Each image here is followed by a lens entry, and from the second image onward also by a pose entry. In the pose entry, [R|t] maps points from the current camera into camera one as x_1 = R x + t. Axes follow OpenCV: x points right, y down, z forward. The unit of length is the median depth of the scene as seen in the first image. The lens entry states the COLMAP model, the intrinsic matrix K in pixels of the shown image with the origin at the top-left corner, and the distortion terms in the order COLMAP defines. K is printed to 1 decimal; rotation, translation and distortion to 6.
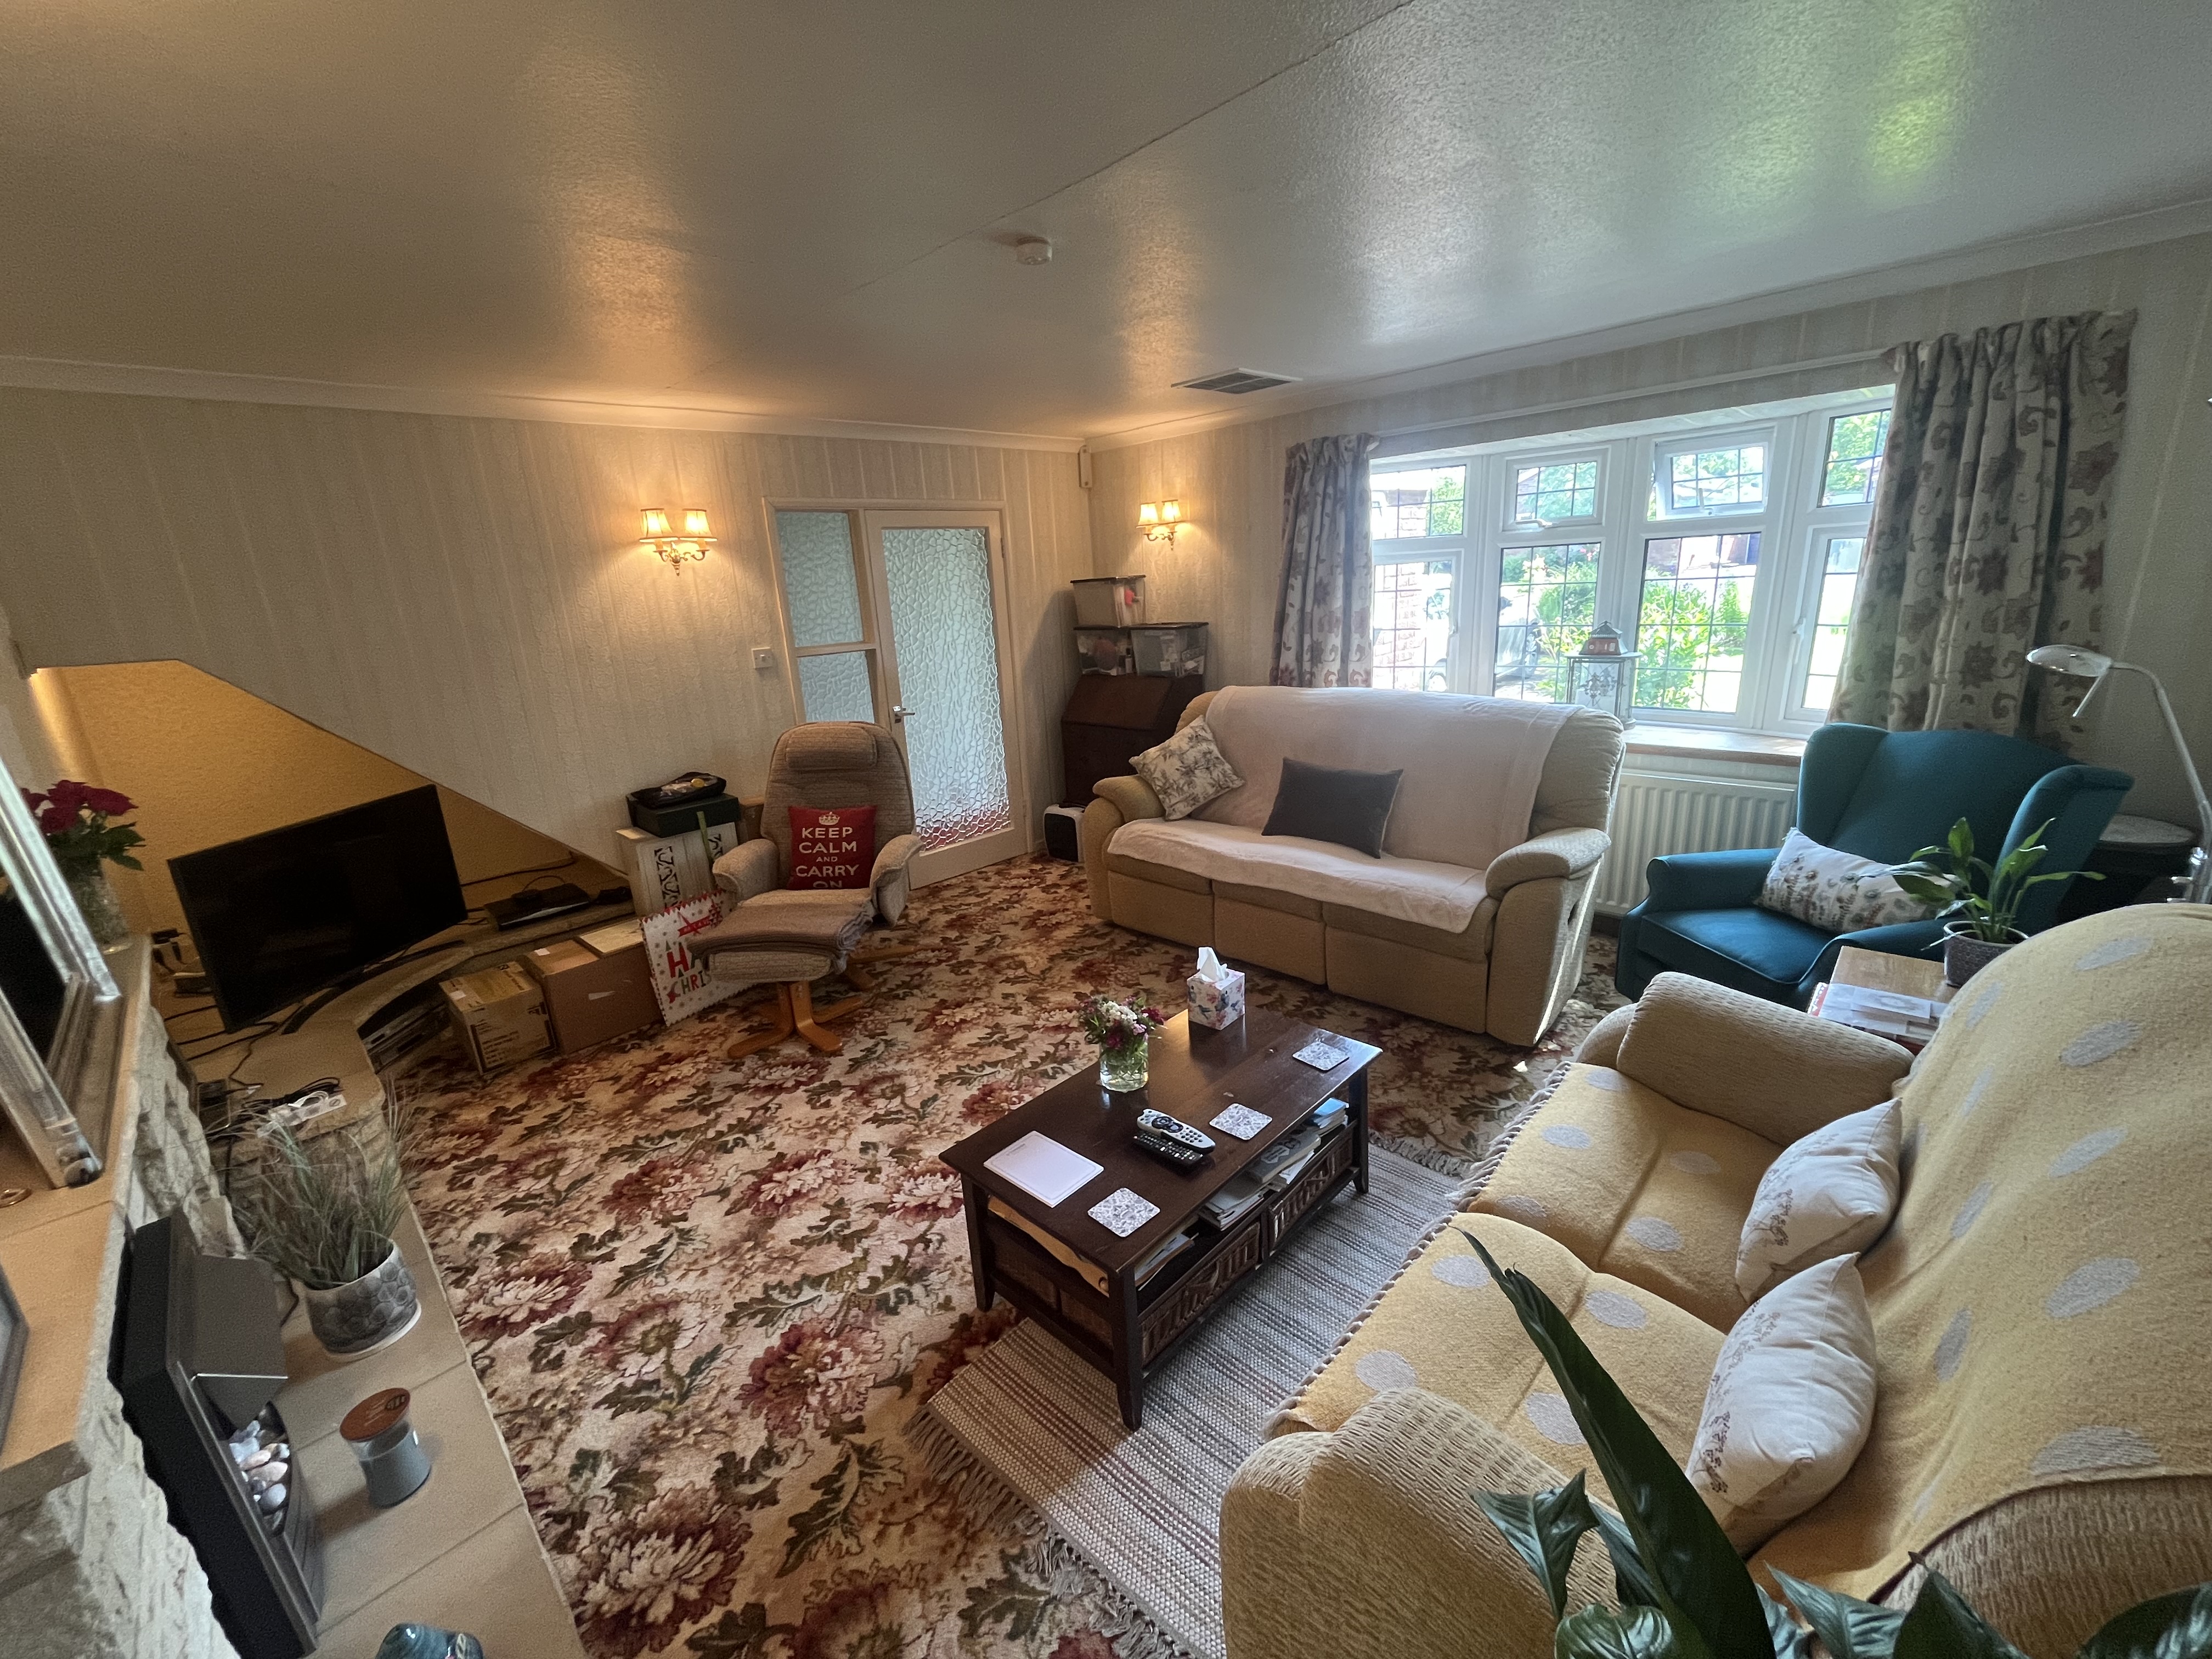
lens RADIAL K [[900.4, 0, 1101.2], [0, 900.4, 834.3], [0, 0, 1]] dist [-0.002849, -0.000285]
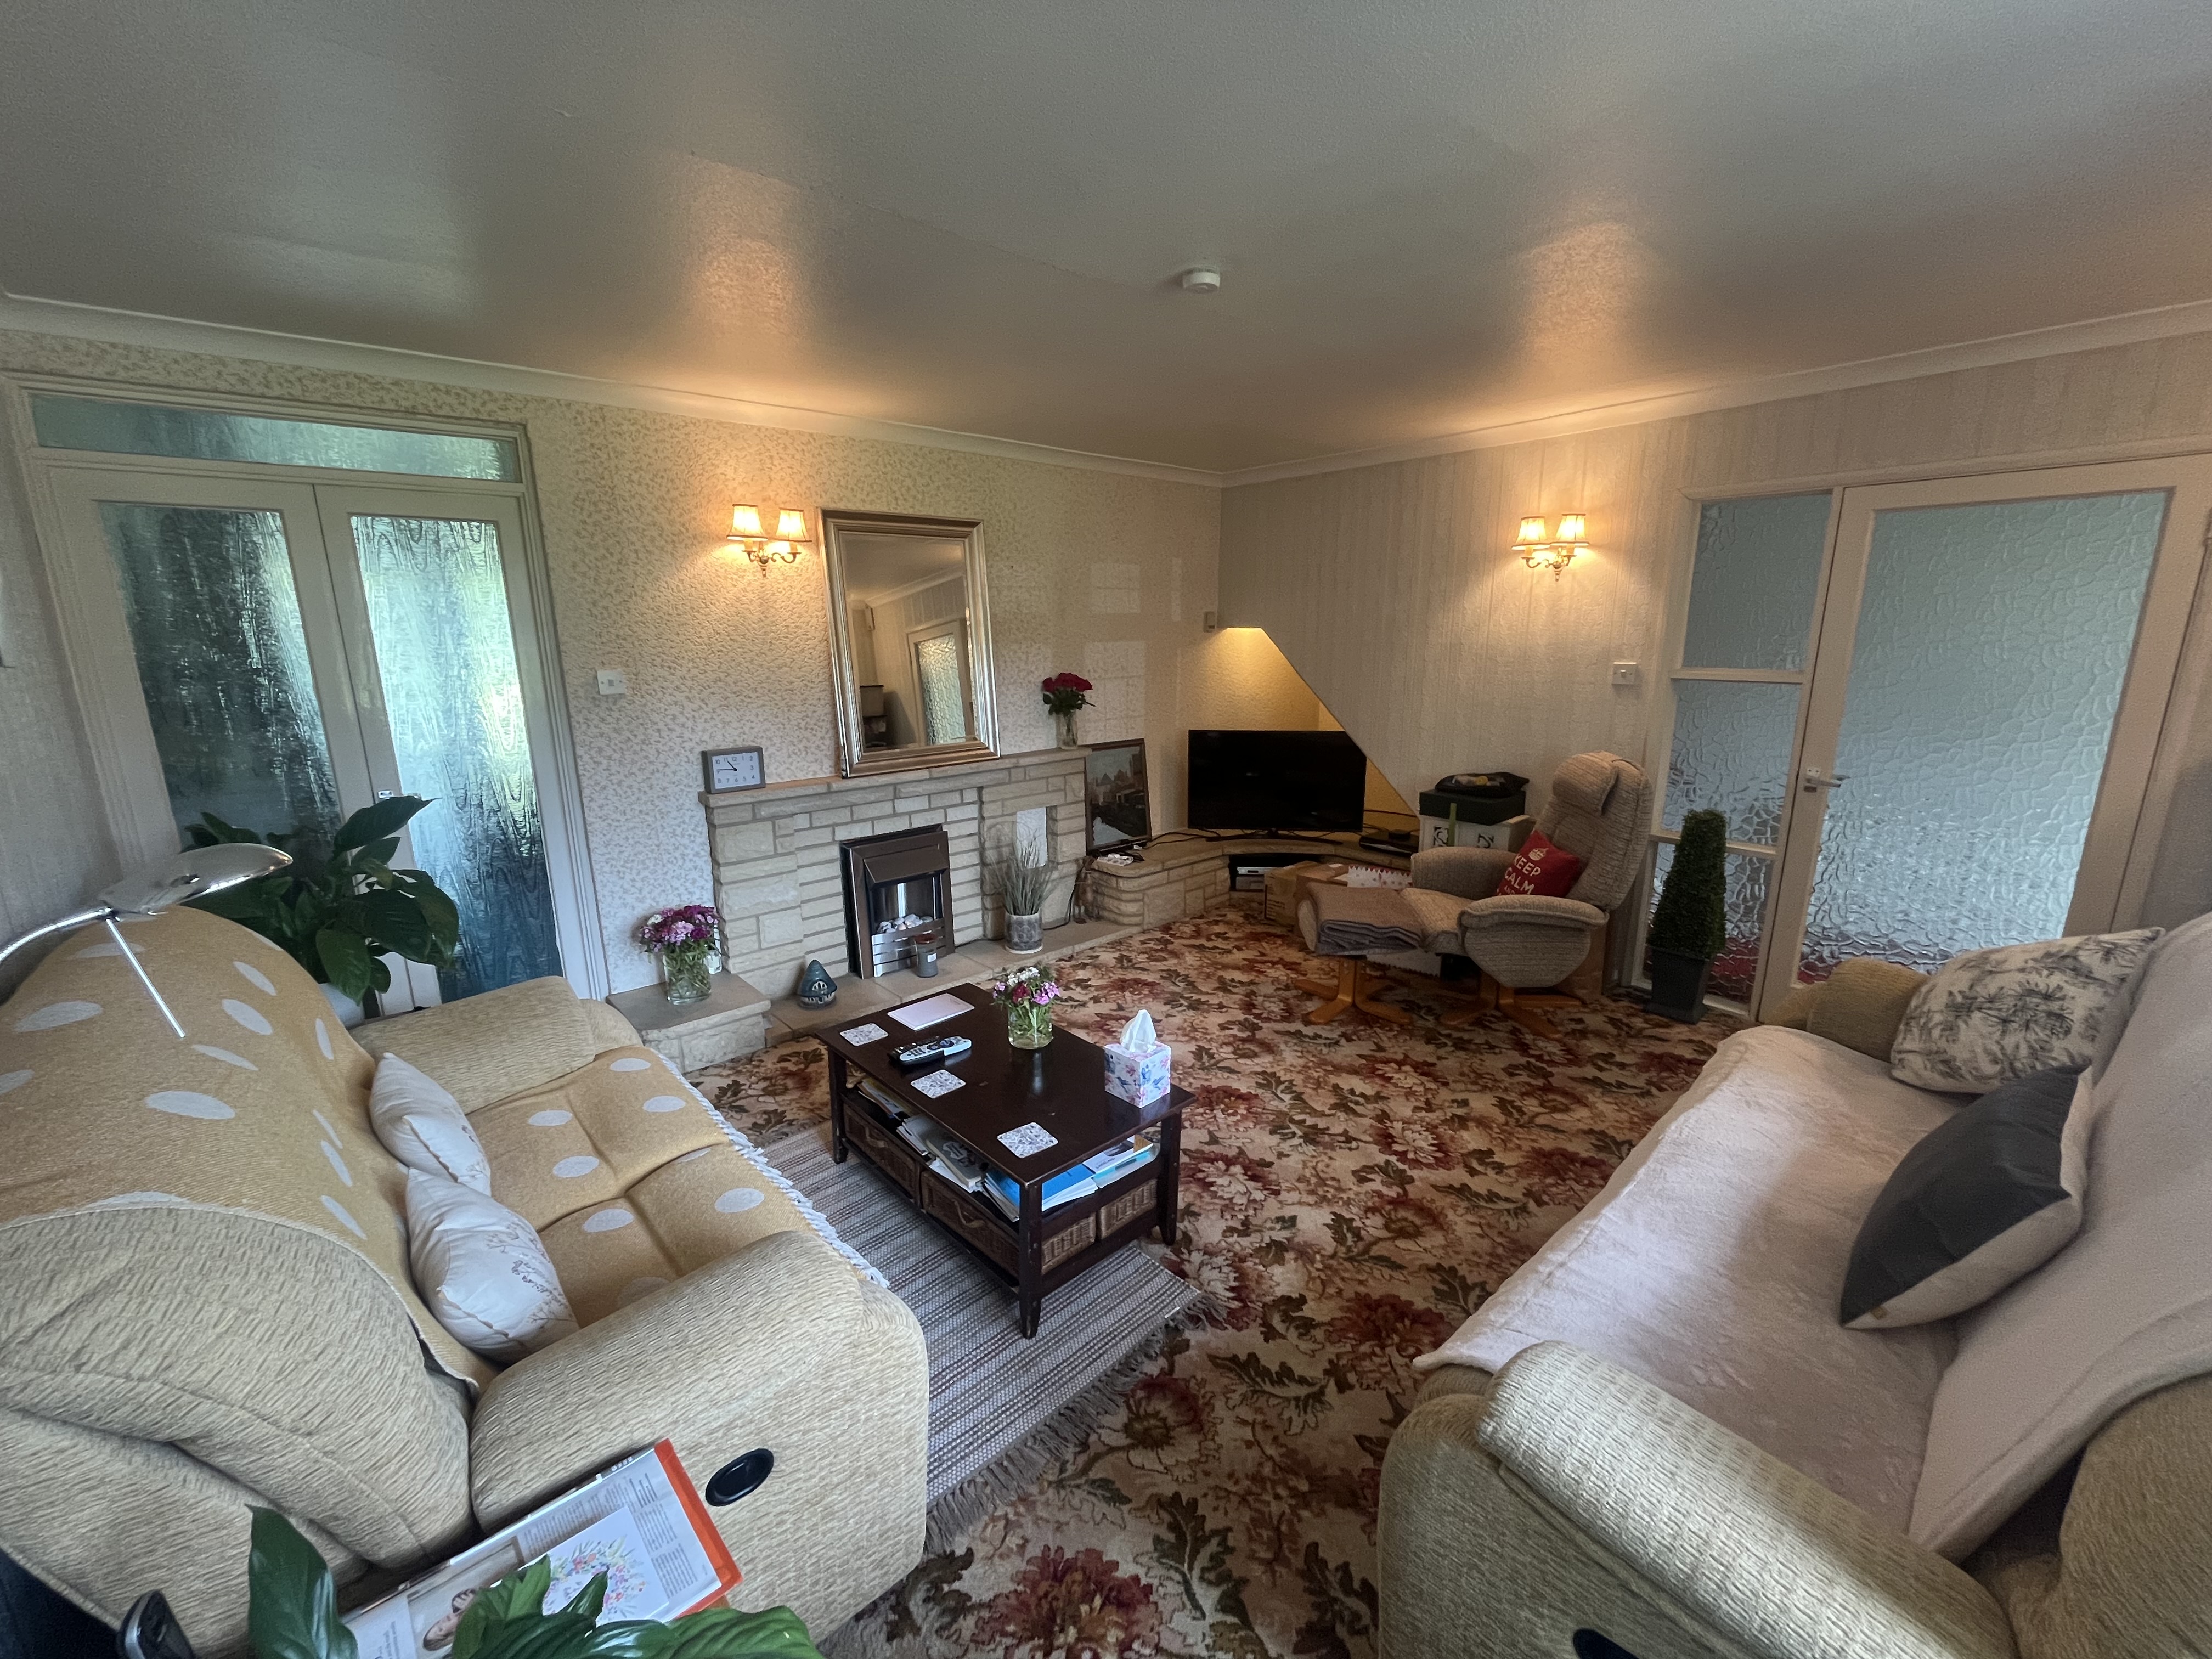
lens RADIAL K [[885.1, 0, 1113.2], [0, 885.1, 863.9], [0, 0, 1]] dist [0.126776, -0.000017]
pose [[-0.041607, 0.328602, -0.943551, 0.695858], [-0.252366, 0.910291, 0.328148, -0.241885], [0.966737, 0.251774, 0.045054, 0.636160]]
